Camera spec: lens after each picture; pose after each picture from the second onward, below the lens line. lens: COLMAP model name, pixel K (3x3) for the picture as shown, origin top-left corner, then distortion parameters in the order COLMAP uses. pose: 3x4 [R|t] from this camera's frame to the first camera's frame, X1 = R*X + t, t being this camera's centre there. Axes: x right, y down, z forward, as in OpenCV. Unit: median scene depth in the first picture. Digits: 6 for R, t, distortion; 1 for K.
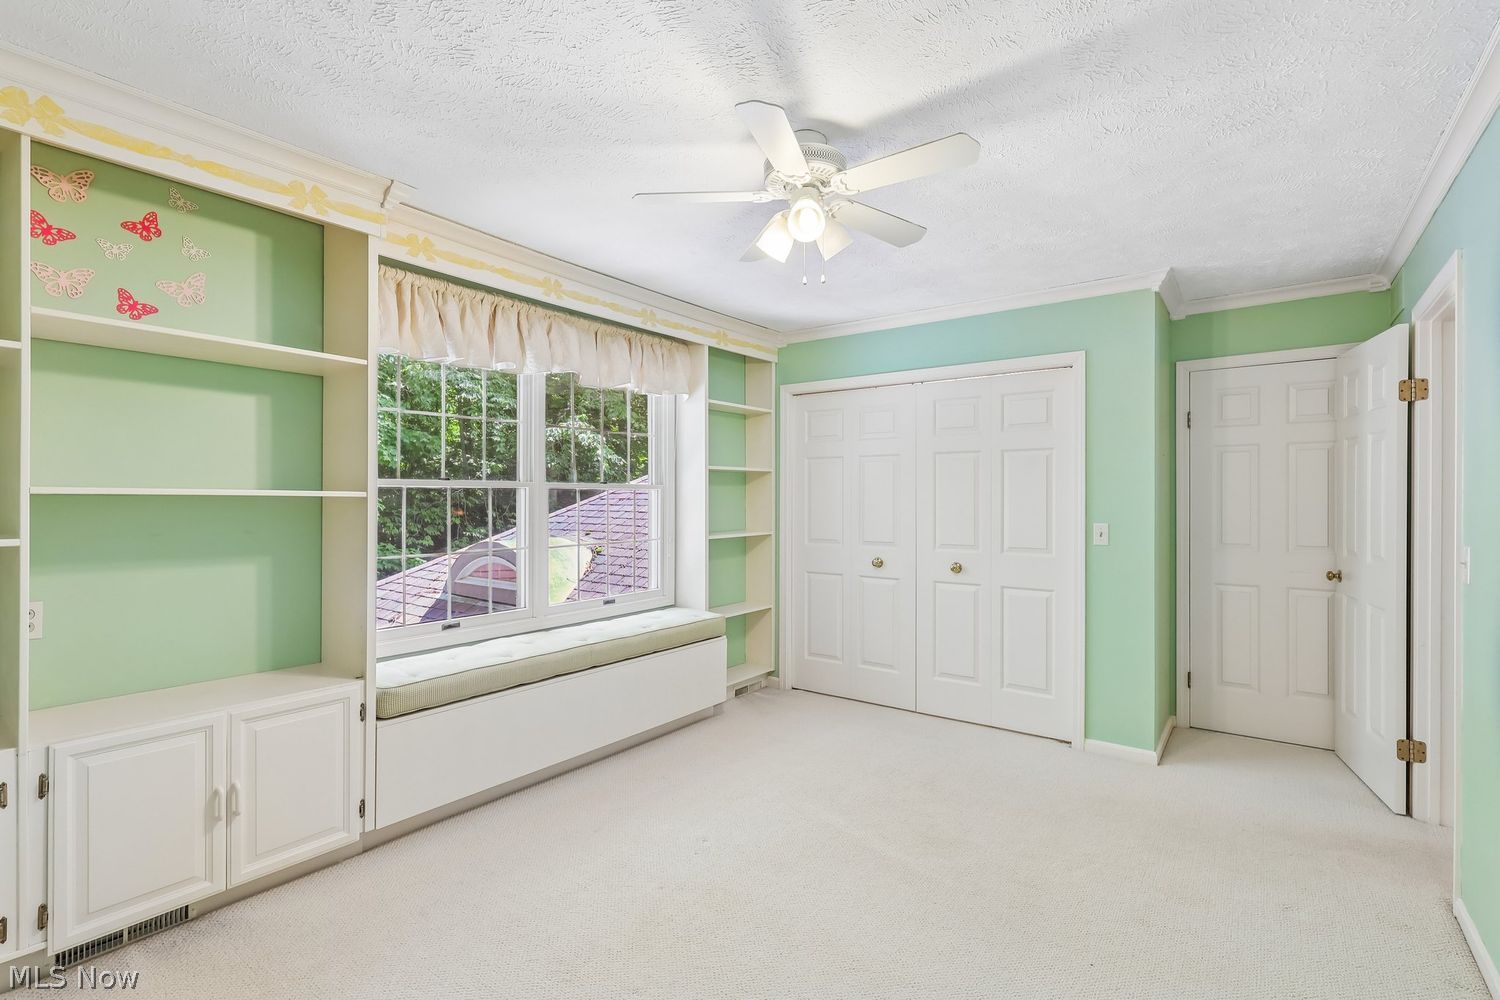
lens RADIAL K [[697.1, 0, 736.0], [0, 697.1, 497.3], [0, 0, 1]] dist [-0.005864, 0.002155]
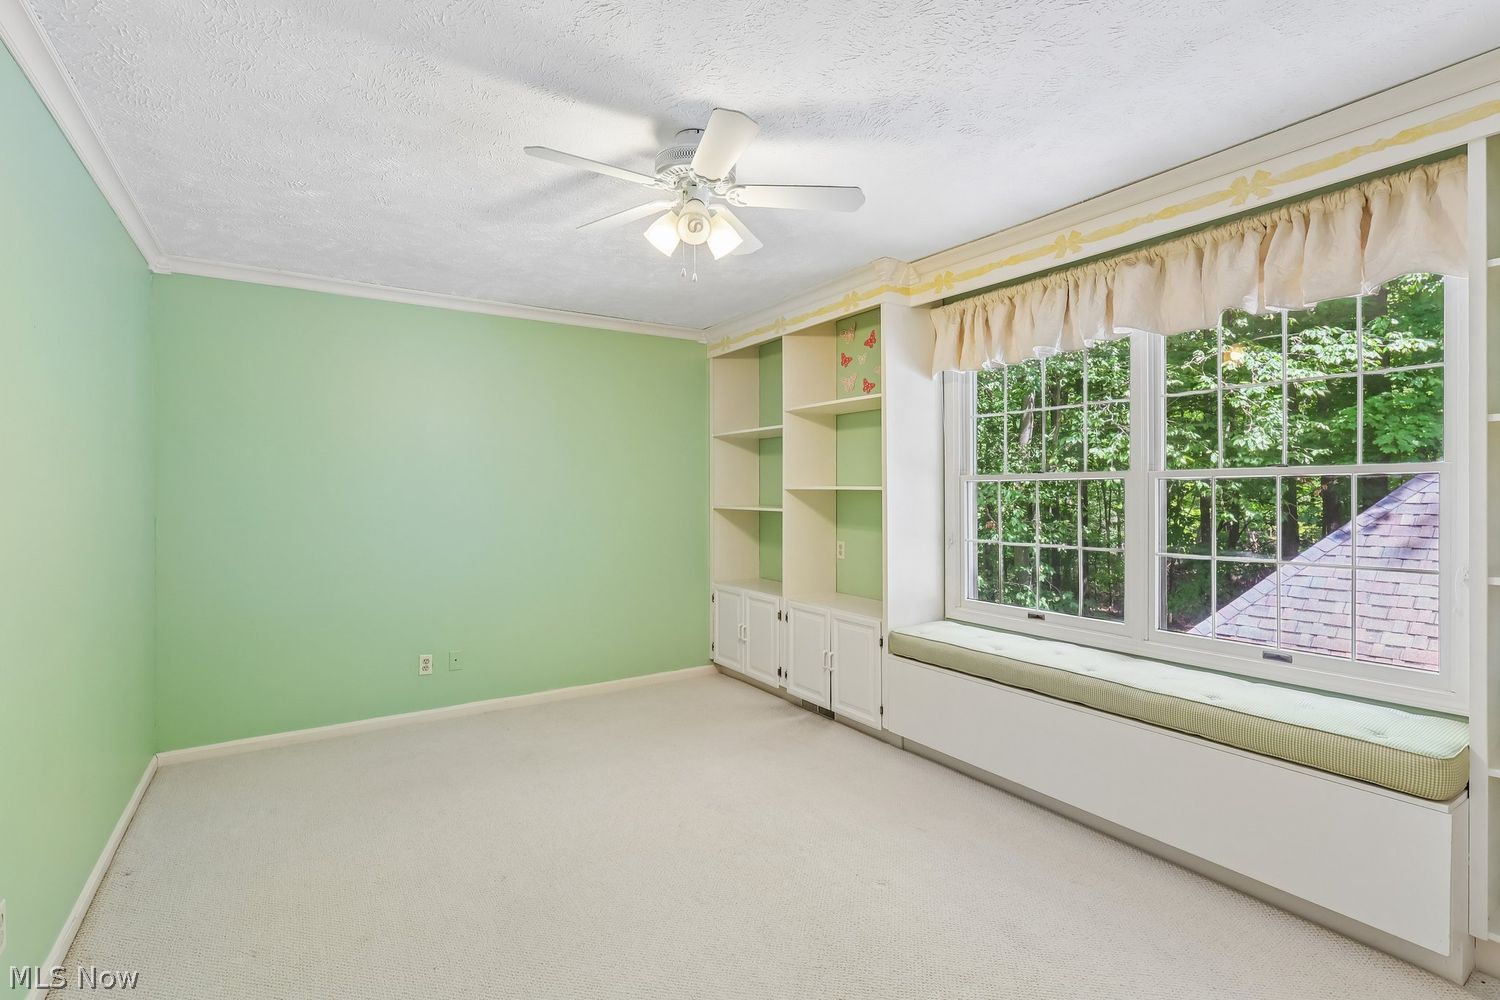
lens RADIAL K [[697.1, 0, 736.0], [0, 697.1, 495.7], [0, 0, 1]] dist [-0.005864, 0.002155]
pose [[-0.349200, -0.000732, -0.937048, 0.718886], [-0.004141, 0.999991, 0.000762, 0.009723], [0.937039, 0.004146, -0.349200, 0.974070]]
